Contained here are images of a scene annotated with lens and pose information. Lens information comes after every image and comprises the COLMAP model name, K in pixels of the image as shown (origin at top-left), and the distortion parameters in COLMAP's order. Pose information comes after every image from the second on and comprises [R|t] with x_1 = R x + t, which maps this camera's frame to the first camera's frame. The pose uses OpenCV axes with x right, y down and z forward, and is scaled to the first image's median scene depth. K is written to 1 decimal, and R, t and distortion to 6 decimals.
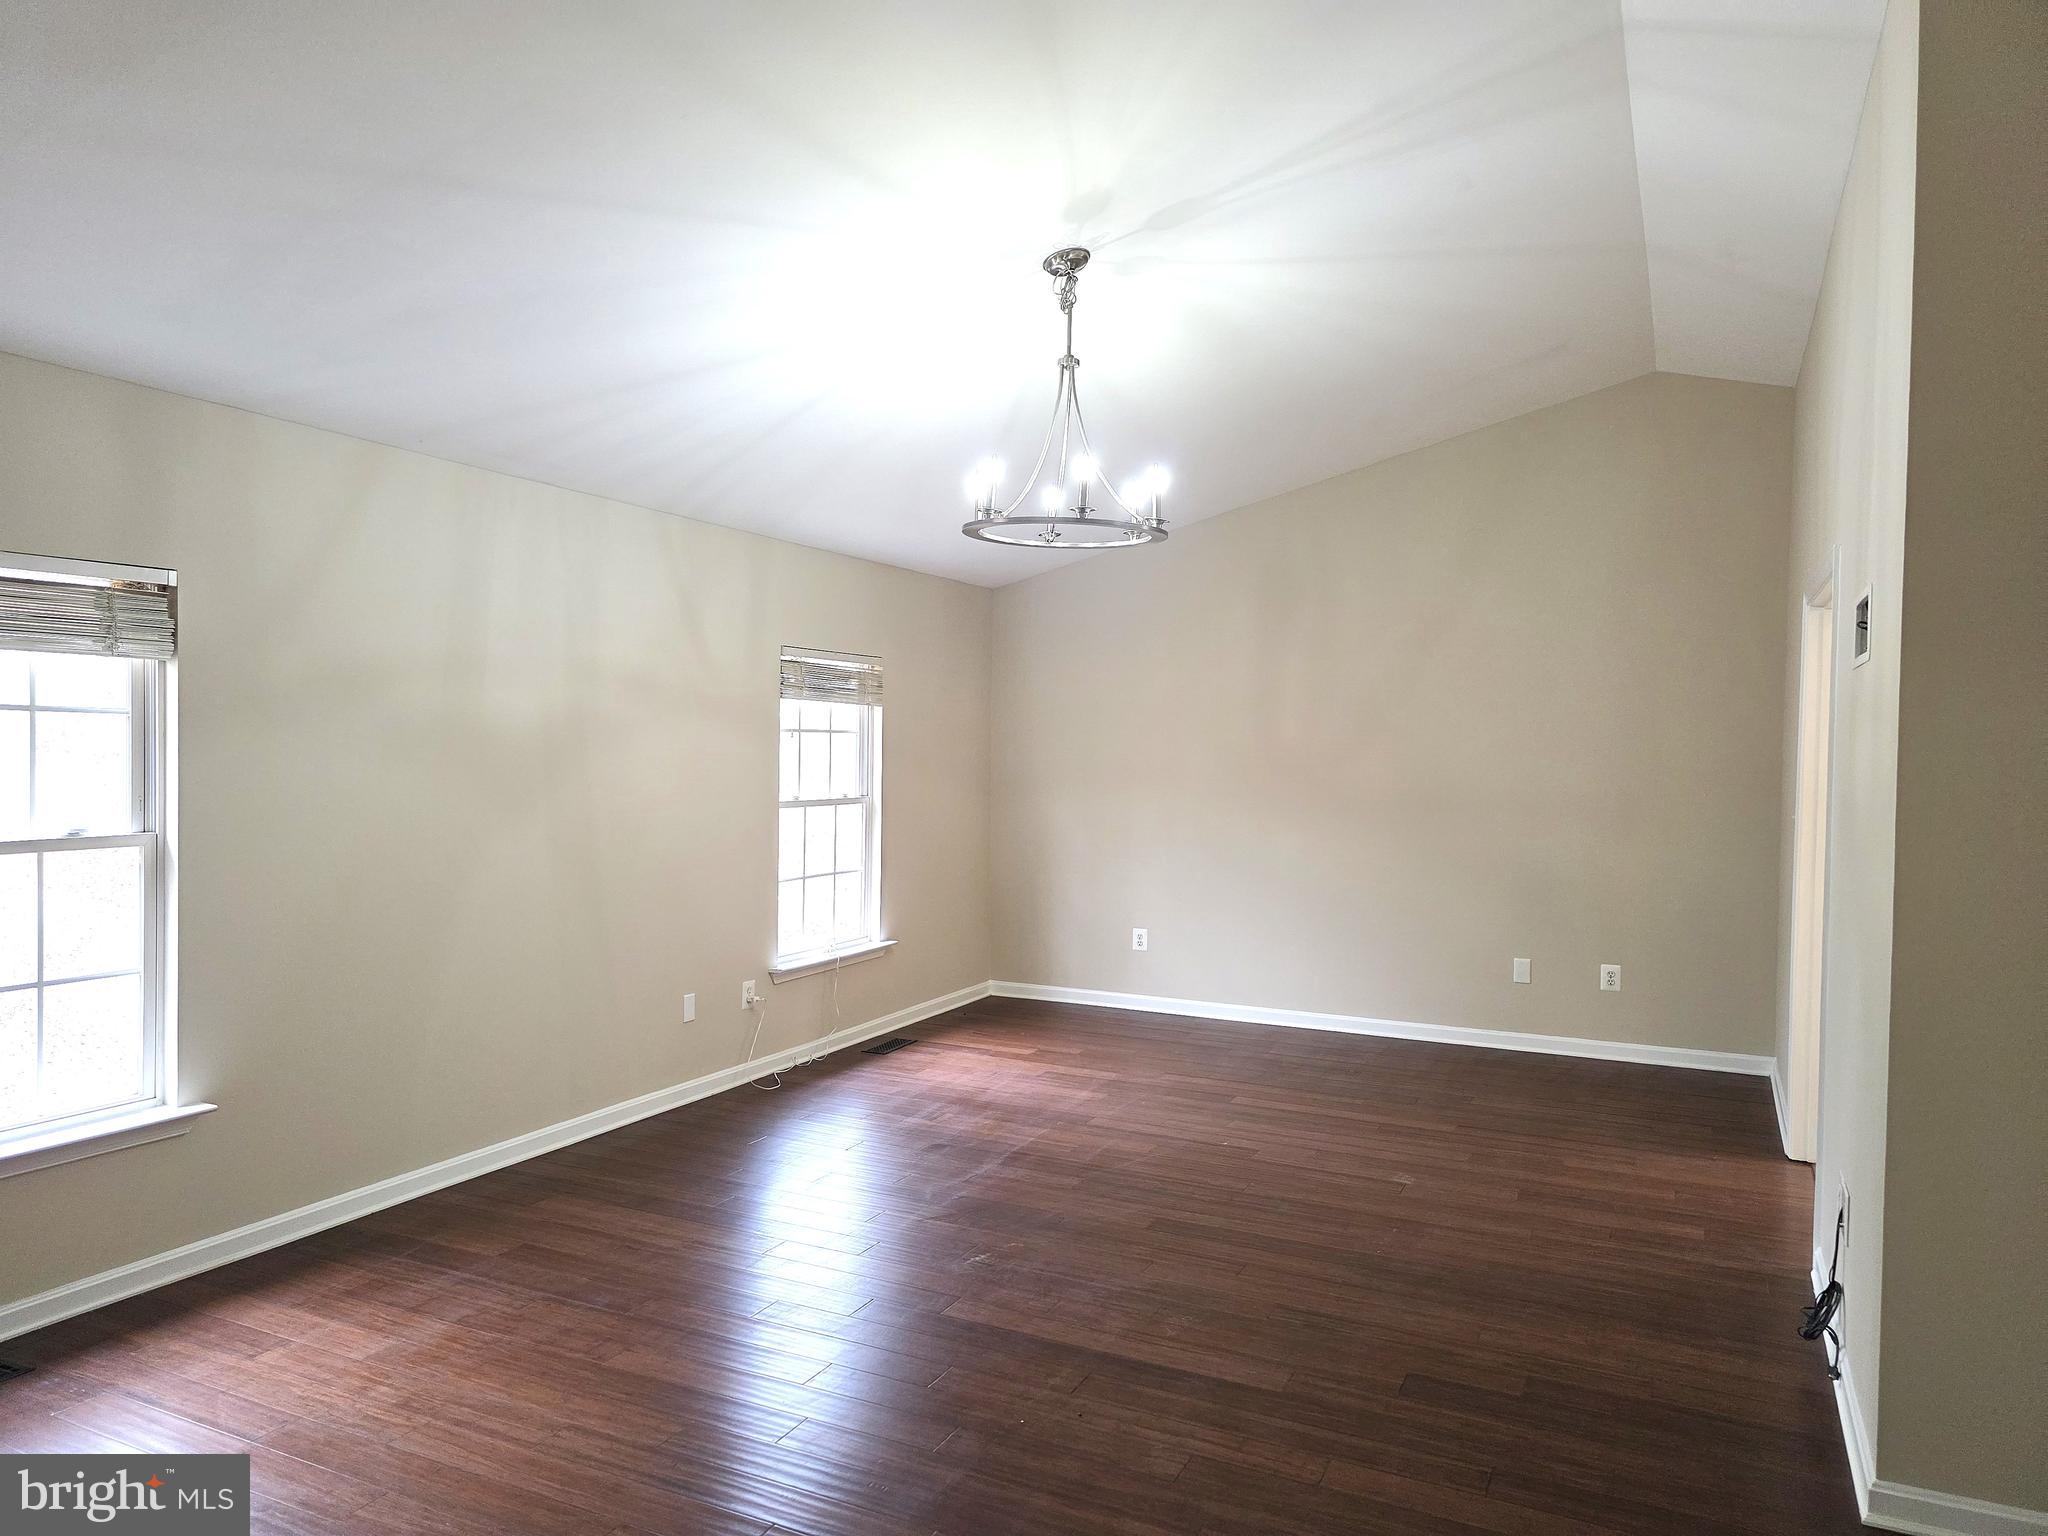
lens RADIAL K [[1365.3, 0, 1030.1], [0, 1365.3, 782.2], [0, 0, 1]] dist [0.077015, -0.074263]
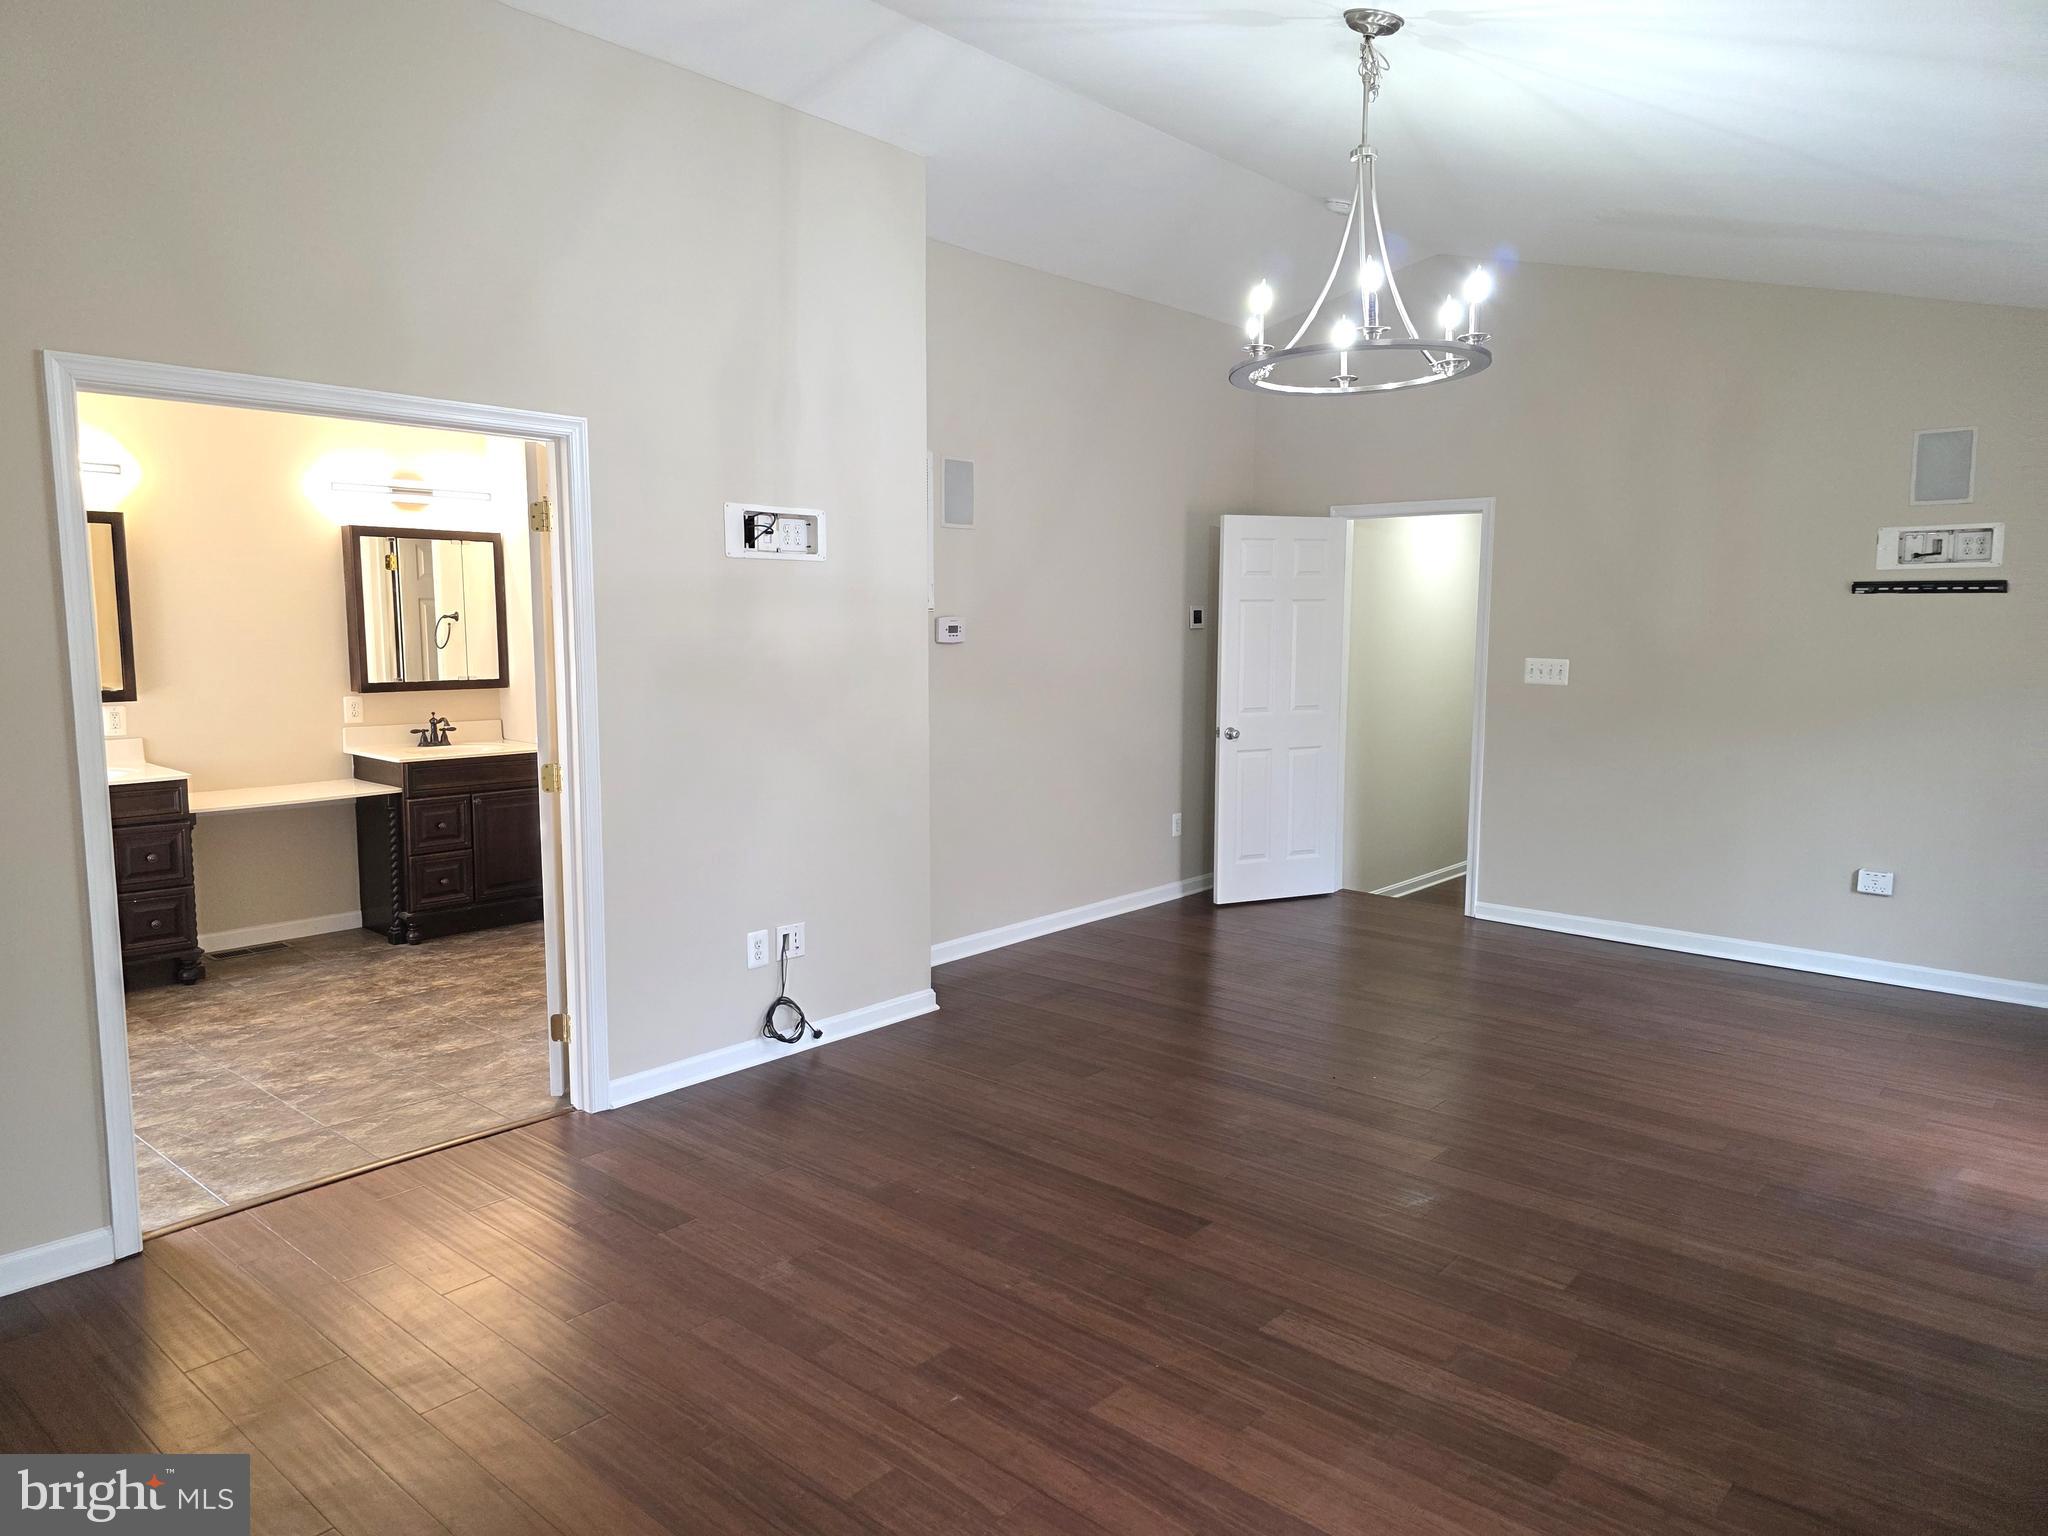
lens RADIAL K [[1365.3, 0, 1030.1], [0, 1365.3, 782.2], [0, 0, 1]] dist [0.077015, -0.074263]
pose [[-0.963753, -0.049456, 0.262173, -0.014706], [-0.008790, 0.988021, 0.154066, -0.065725], [-0.266652, 0.146177, -0.952643, 1.900591]]
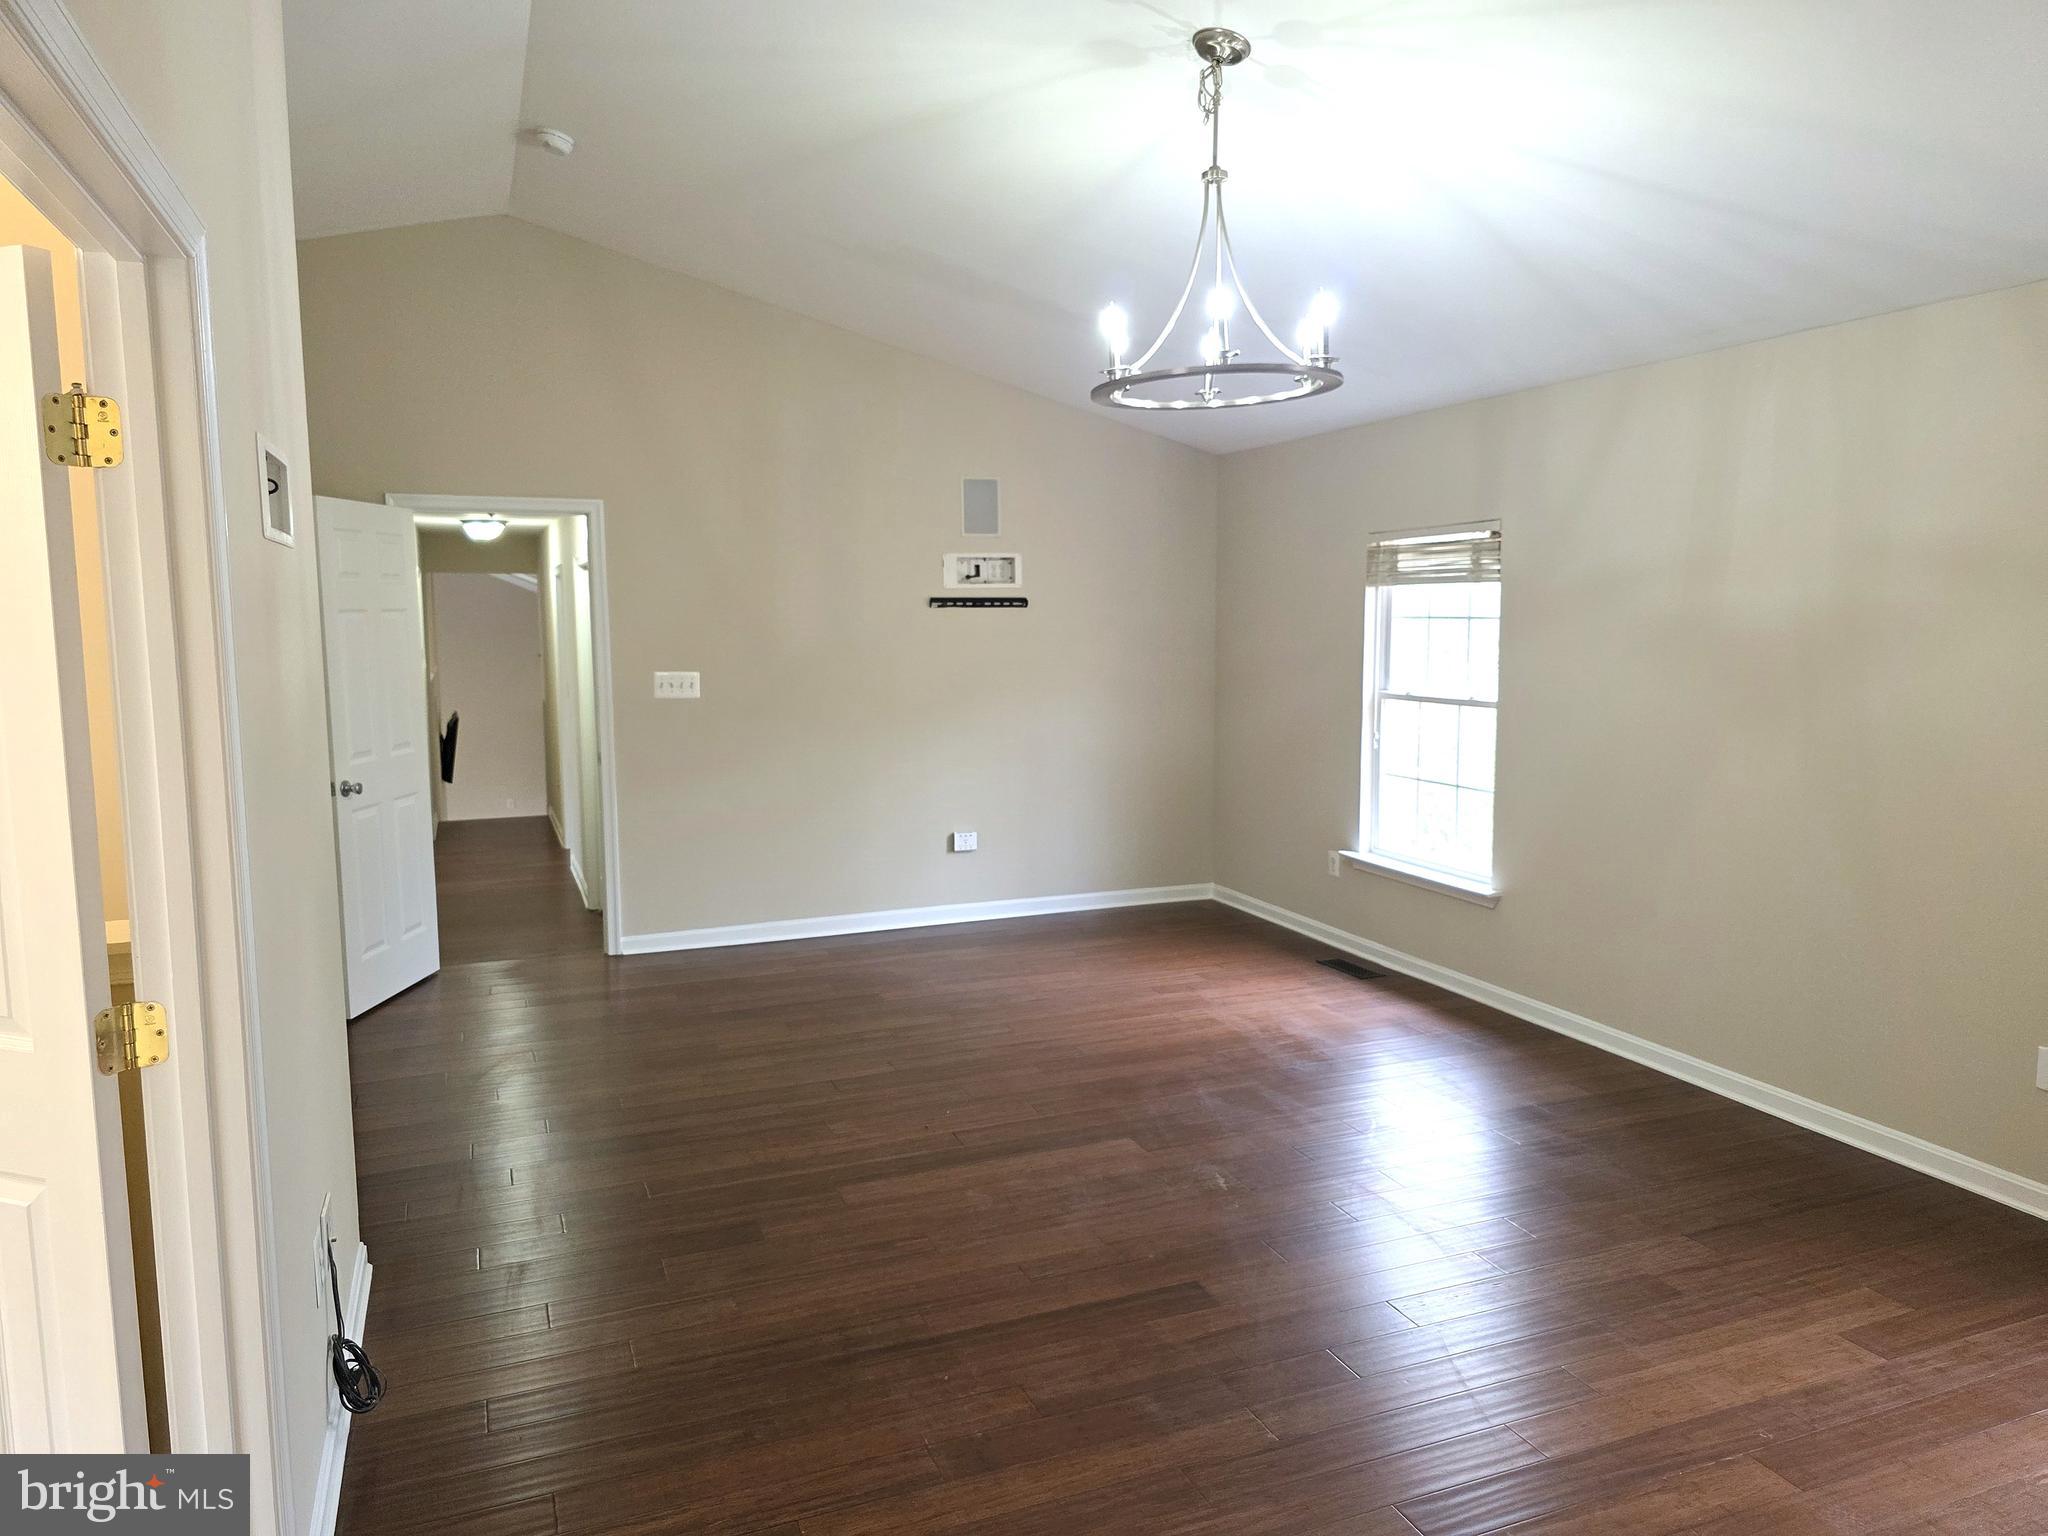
lens RADIAL K [[1365.3, 0, 1030.1], [0, 1365.3, 782.2], [0, 0, 1]] dist [0.077015, -0.074263]
pose [[-0.667422, 0.081232, -0.740236, 0.744652], [-0.024962, 0.991034, 0.131261, -0.055253], [0.744261, 0.106084, -0.659410, 1.510996]]
